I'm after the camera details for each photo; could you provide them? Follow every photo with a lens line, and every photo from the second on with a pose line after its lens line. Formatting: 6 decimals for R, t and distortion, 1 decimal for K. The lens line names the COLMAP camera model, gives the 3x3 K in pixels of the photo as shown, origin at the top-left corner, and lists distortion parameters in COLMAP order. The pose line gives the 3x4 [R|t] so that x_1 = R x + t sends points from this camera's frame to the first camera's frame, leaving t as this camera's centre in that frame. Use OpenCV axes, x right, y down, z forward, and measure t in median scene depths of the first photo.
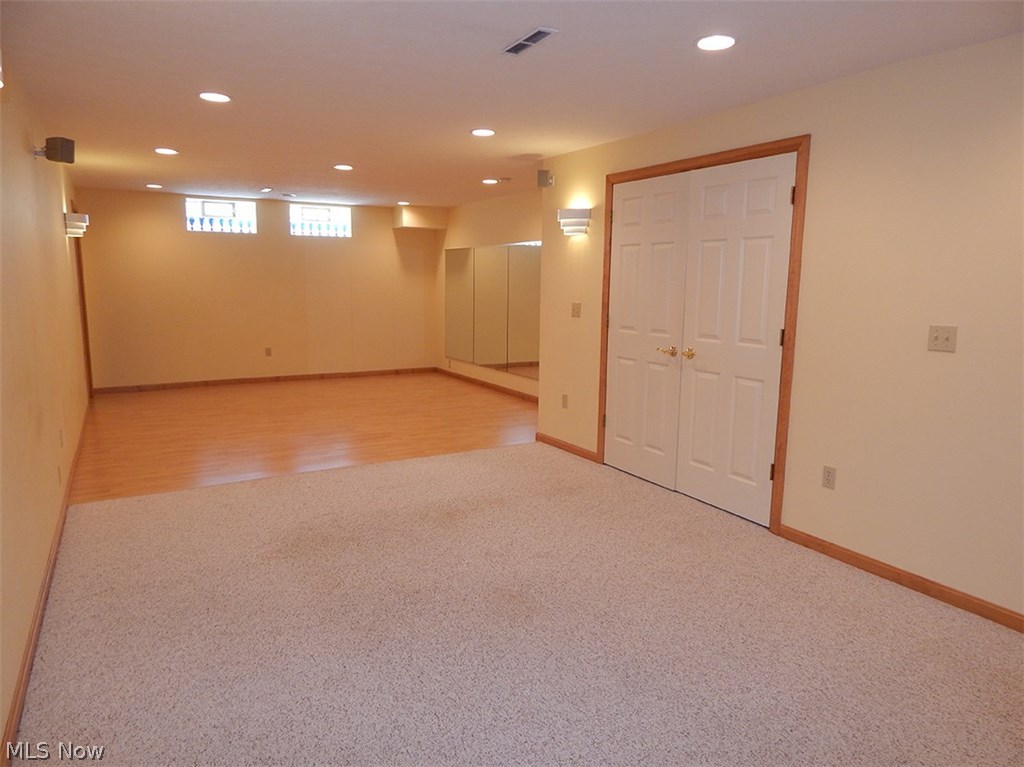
lens RADIAL K [[687.9, 0, 512.0], [0, 687.9, 383.5], [0, 0, 1]] dist [-0.002090, -0.002969]
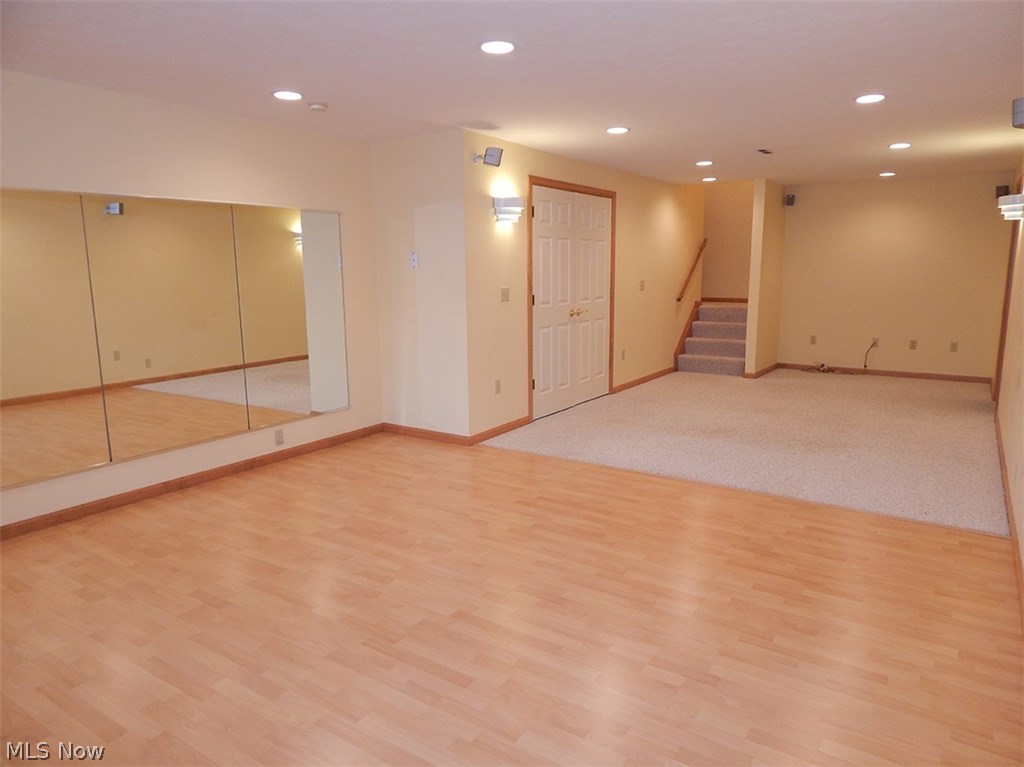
lens RADIAL K [[682.3, 0, 511.7], [0, 682.3, 400.6], [0, 0, 1]] dist [0.002126, 0.000155]
pose [[-0.456858, -0.175541, 0.872047, -0.929941], [0.139251, 0.954136, 0.265017, -0.250044], [-0.878573, 0.242508, -0.411460, 1.606291]]
